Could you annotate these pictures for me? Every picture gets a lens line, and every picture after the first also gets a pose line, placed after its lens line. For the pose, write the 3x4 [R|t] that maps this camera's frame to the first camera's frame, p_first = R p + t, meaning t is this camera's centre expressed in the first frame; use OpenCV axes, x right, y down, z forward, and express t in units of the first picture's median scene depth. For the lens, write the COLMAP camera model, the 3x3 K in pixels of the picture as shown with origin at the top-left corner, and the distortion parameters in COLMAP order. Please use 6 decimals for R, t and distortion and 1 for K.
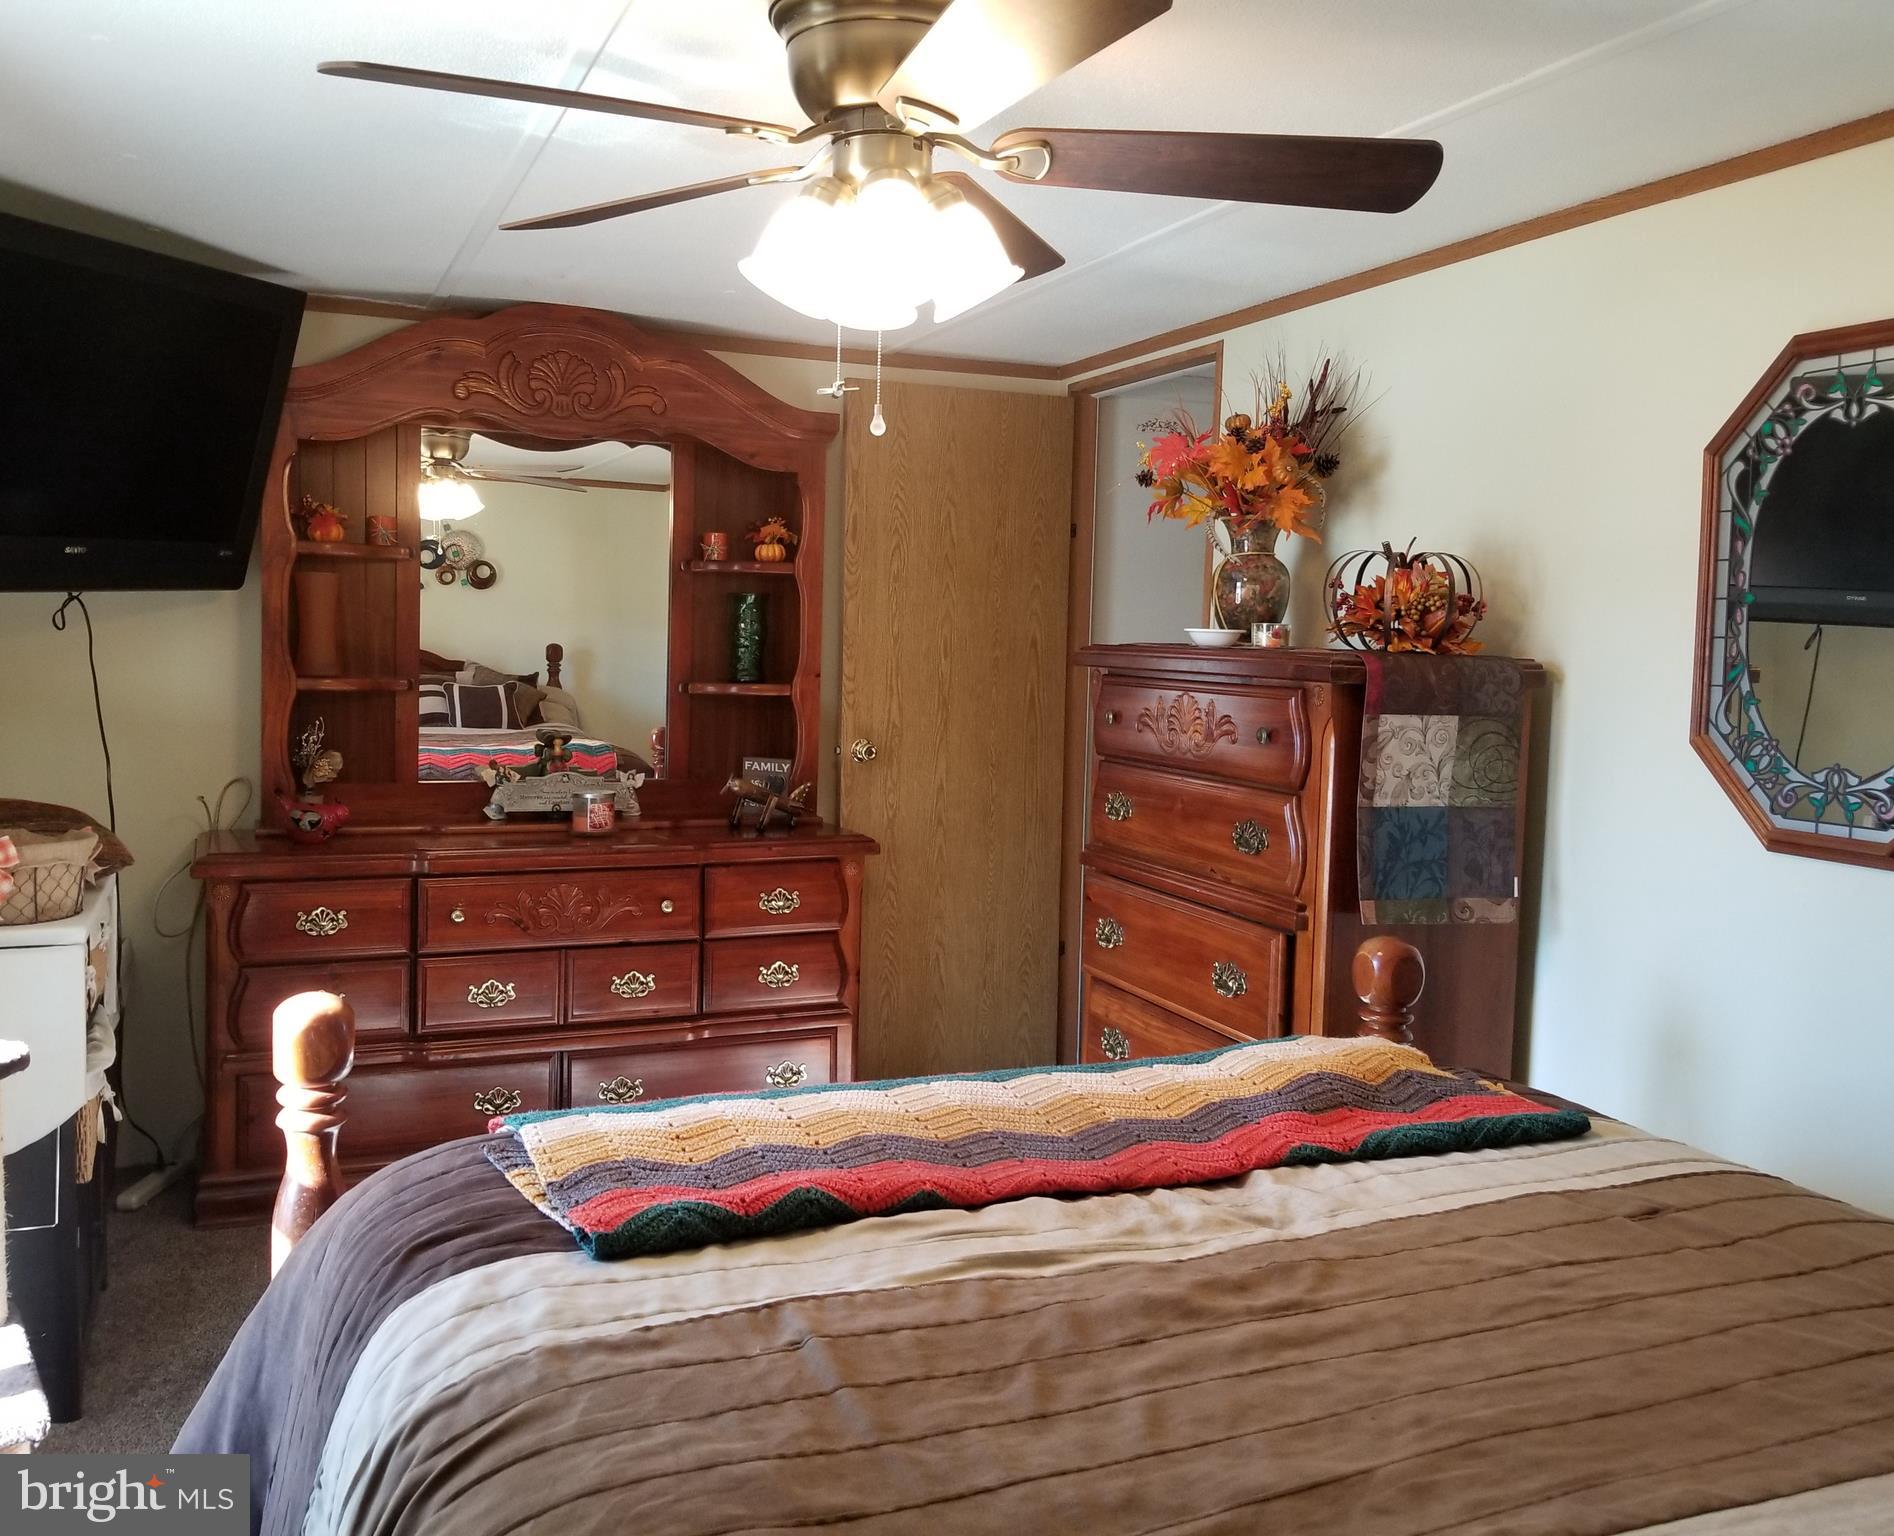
lens RADIAL K [[1603.8, 0, 936.1], [0, 1603.8, 758.5], [0, 0, 1]] dist [0.031782, -0.036123]
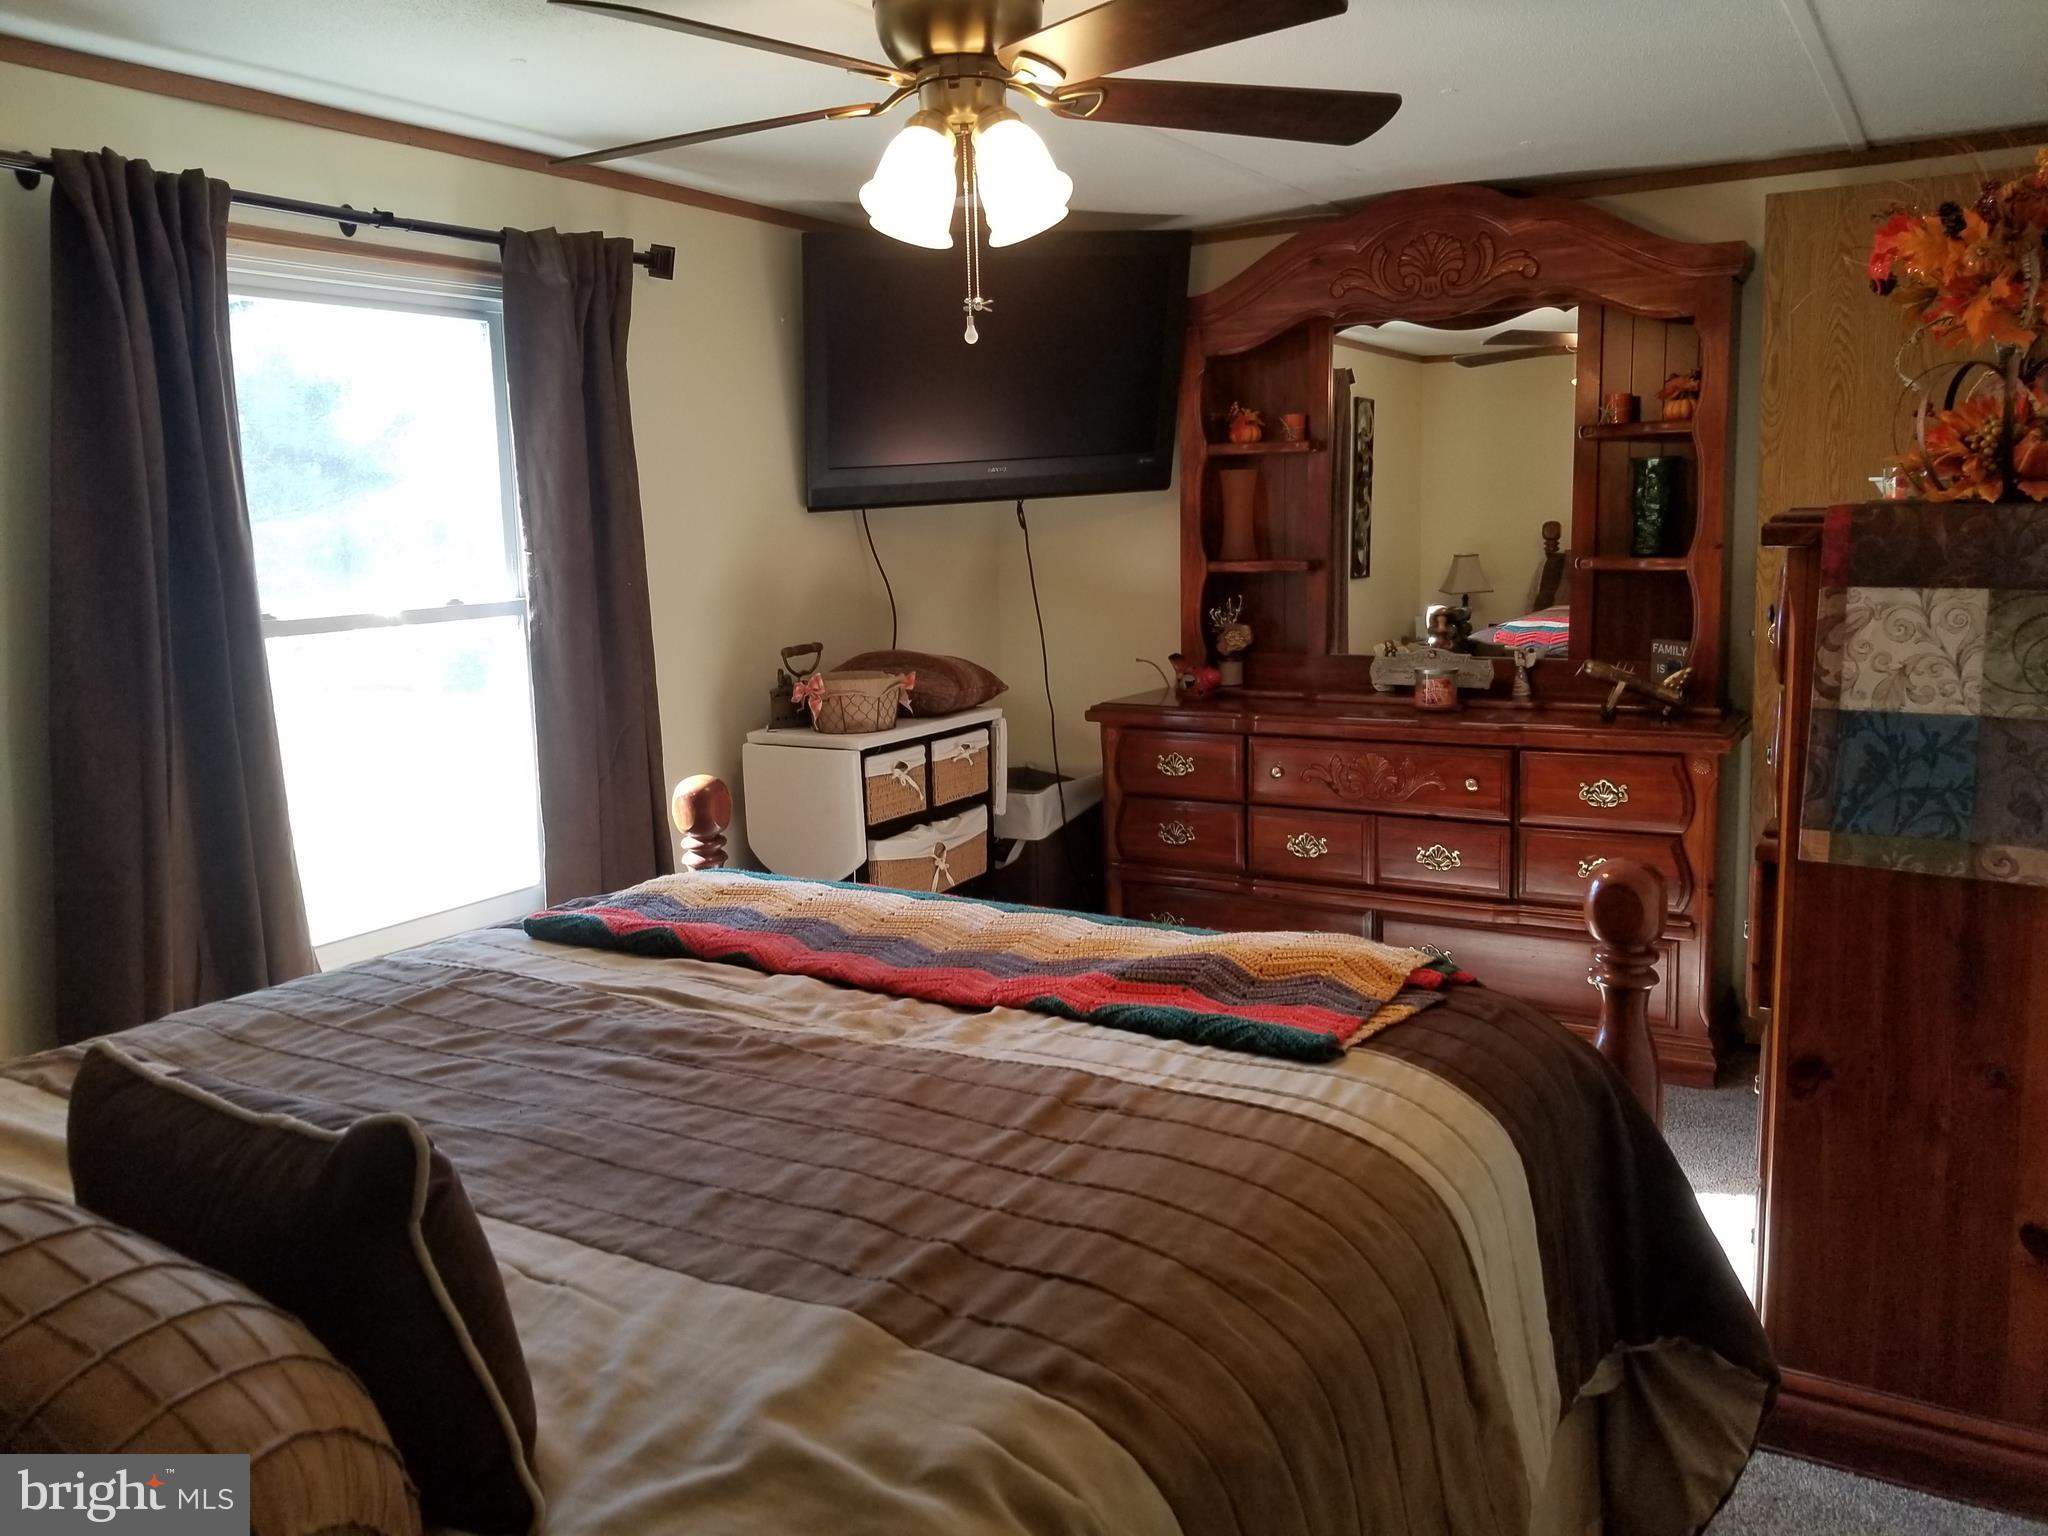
lens RADIAL K [[1644.0, 0, 1022.1], [0, 1644.0, 773.6], [0, 0, 1]] dist [0.045484, -0.054073]
pose [[0.595402, 0.086782, -0.798727, 0.661144], [-0.024240, 0.995637, 0.090106, -0.000976], [0.803062, -0.034289, 0.594908, 0.218513]]
